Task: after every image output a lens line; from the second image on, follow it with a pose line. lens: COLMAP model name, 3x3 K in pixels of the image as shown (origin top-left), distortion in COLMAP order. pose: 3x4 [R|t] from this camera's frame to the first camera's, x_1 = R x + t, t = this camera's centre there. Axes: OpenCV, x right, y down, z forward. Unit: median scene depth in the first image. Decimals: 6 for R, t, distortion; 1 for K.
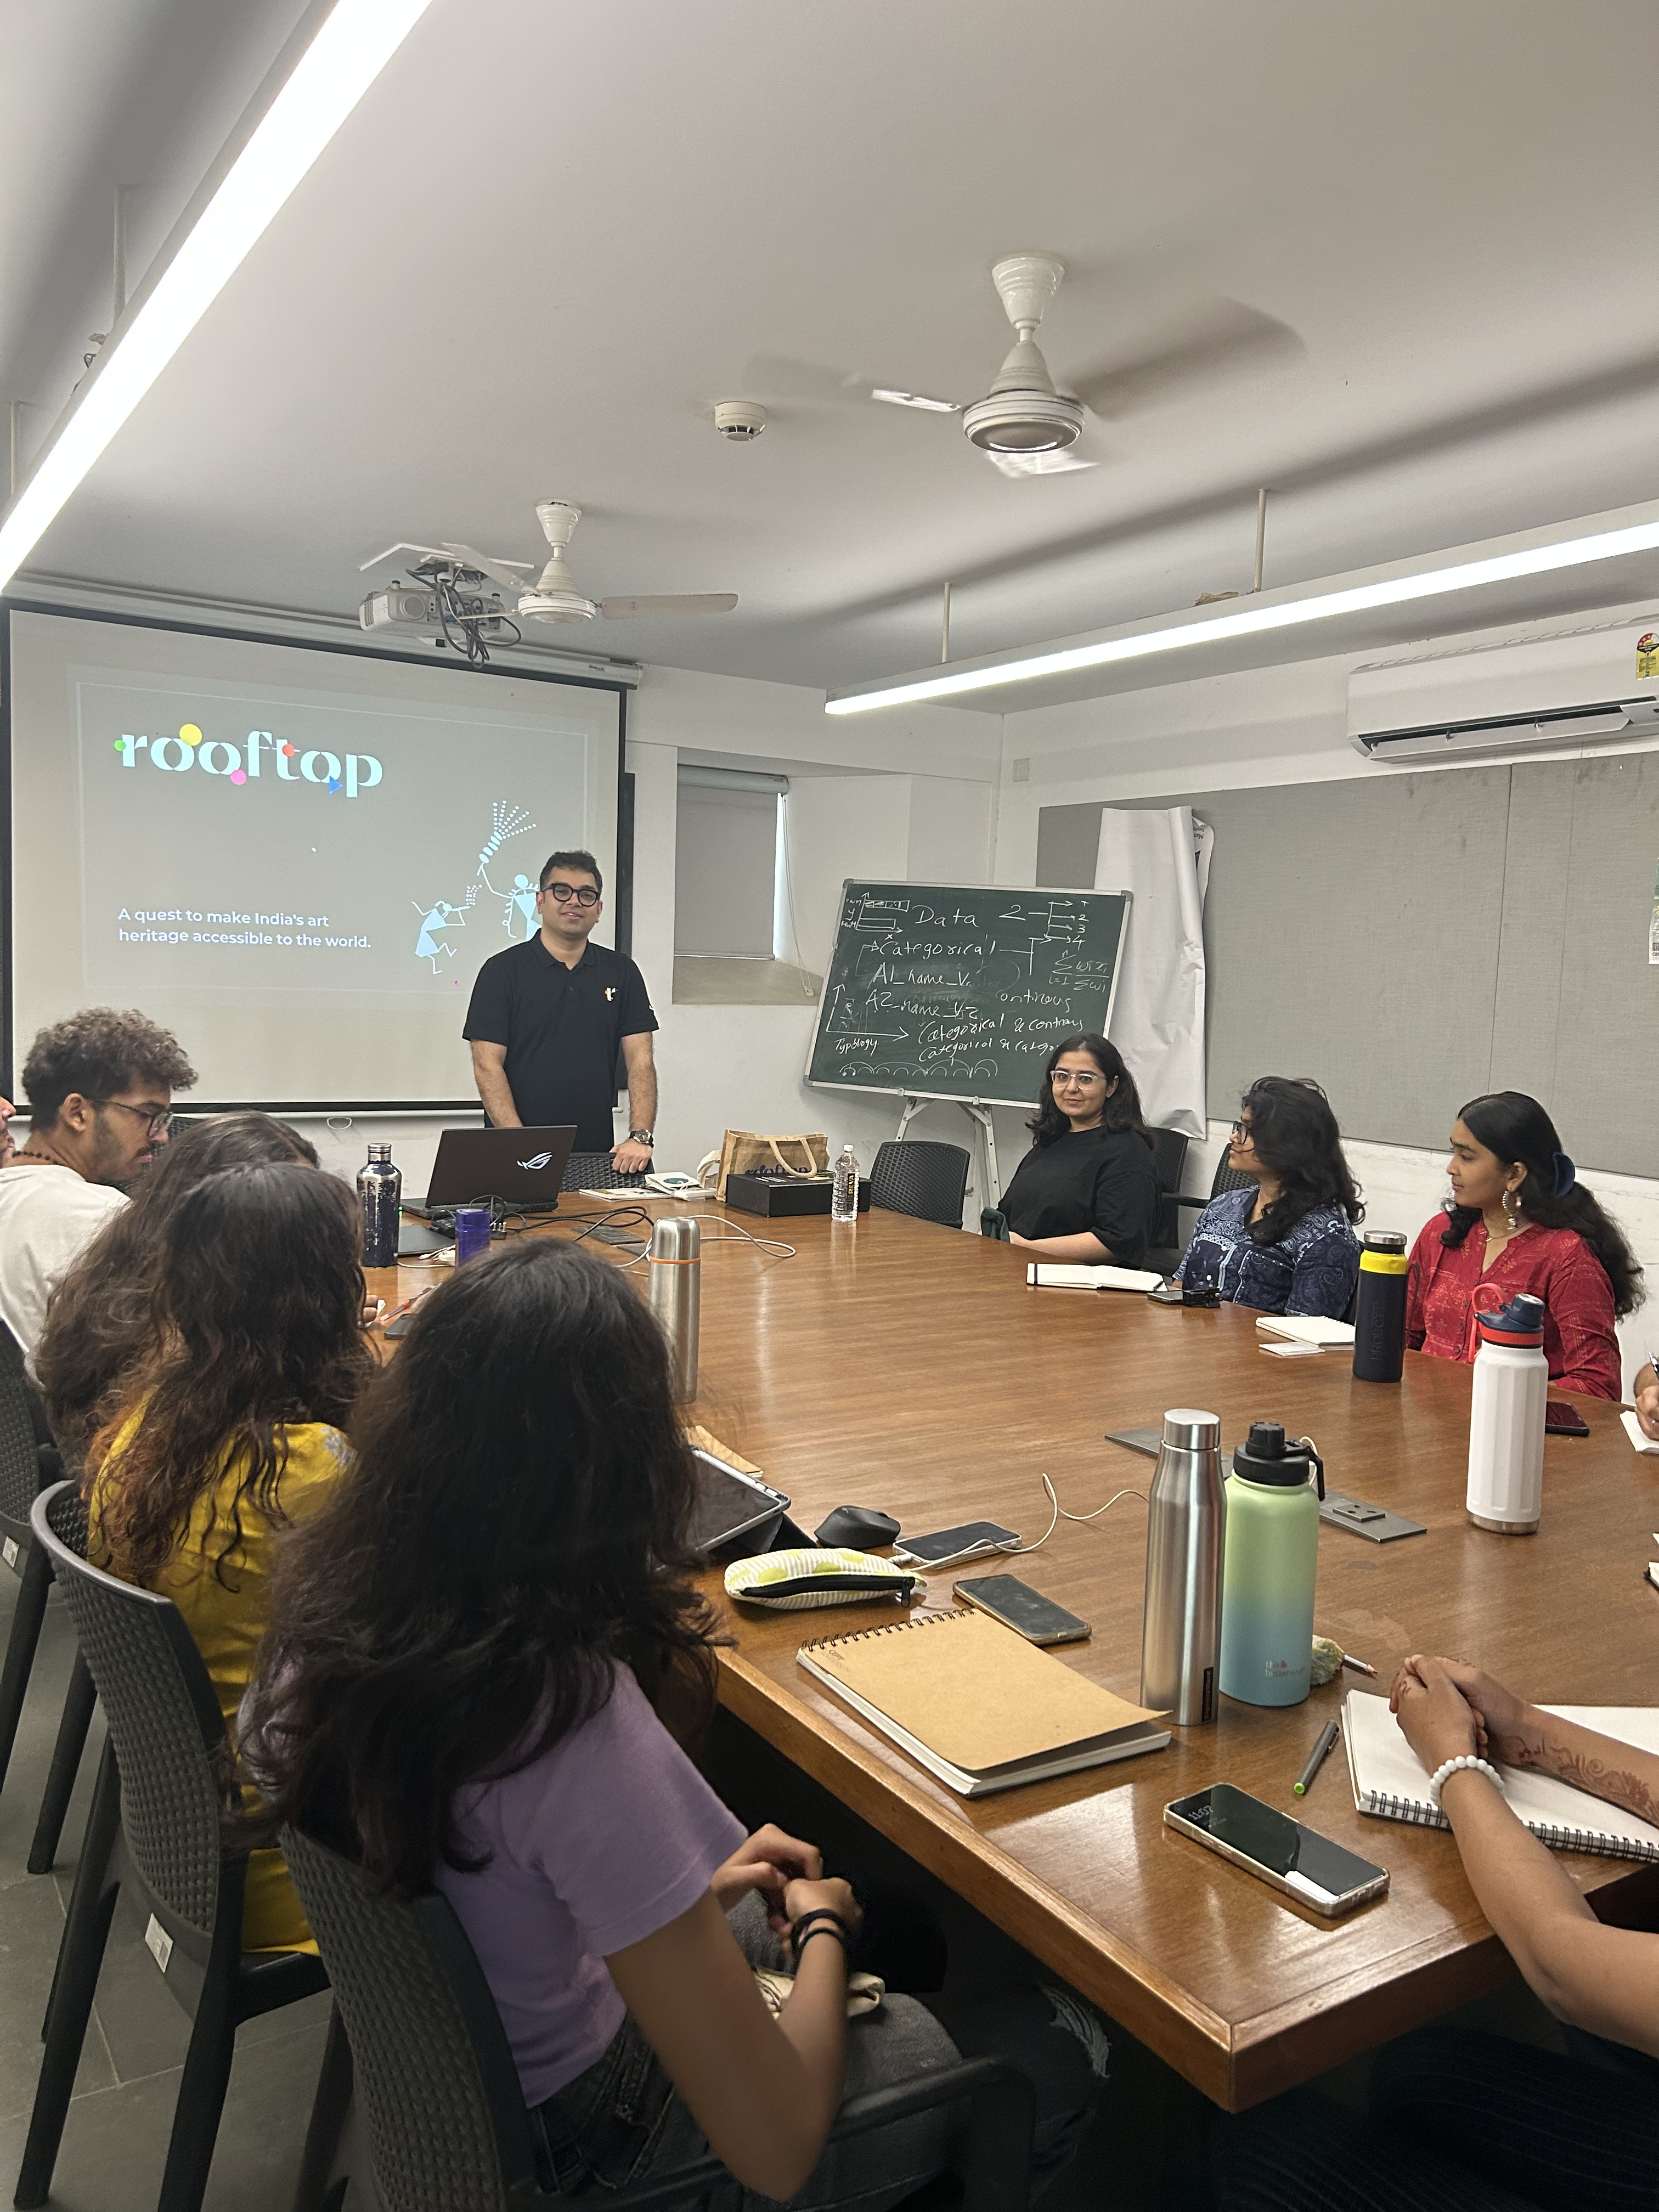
lens RADIAL K [[1650.2, 0, 837.4], [0, 1650.2, 1112.8], [0, 0, 1]] dist [0.049133, -0.065988]
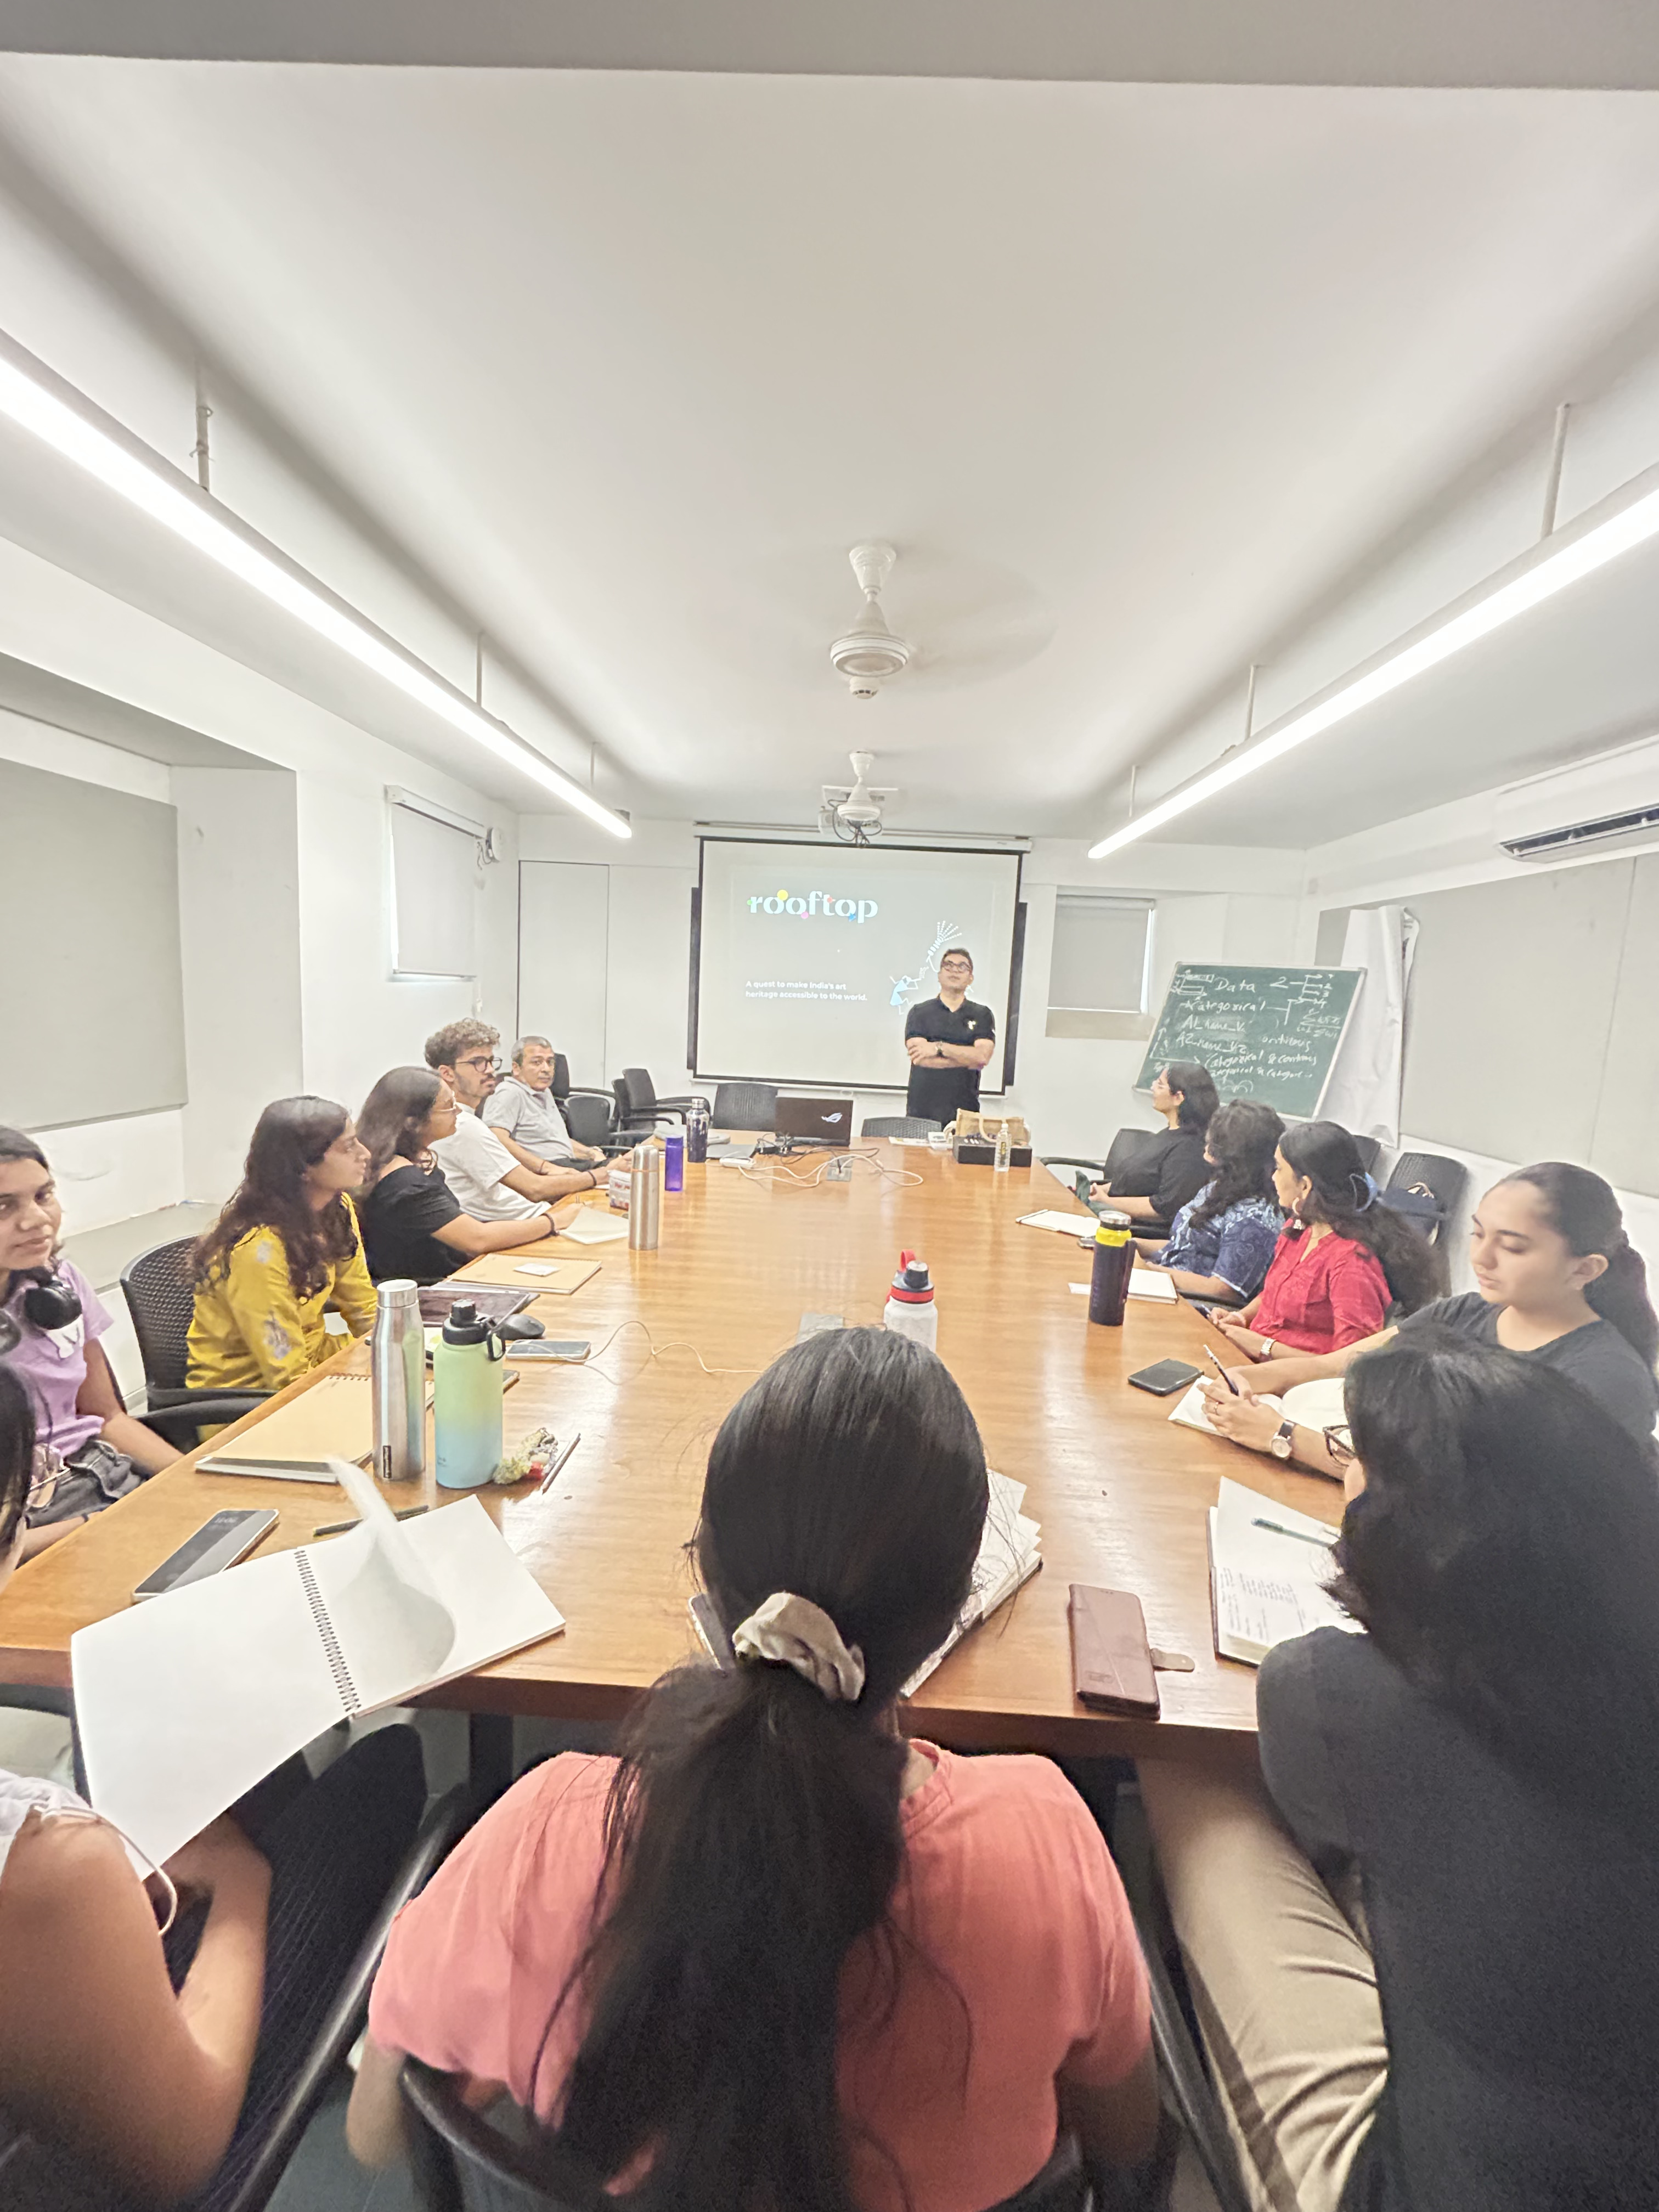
lens RADIAL K [[881.9, 0, 831.2], [0, 881.9, 1100.0], [0, 0, 1]] dist [-0.009513, -0.000189]
pose [[0.822970, 0.072044, -0.563499, 0.450661], [-0.069748, 0.997235, 0.025633, -0.017207], [0.563787, 0.018208, 0.825719, 0.246947]]
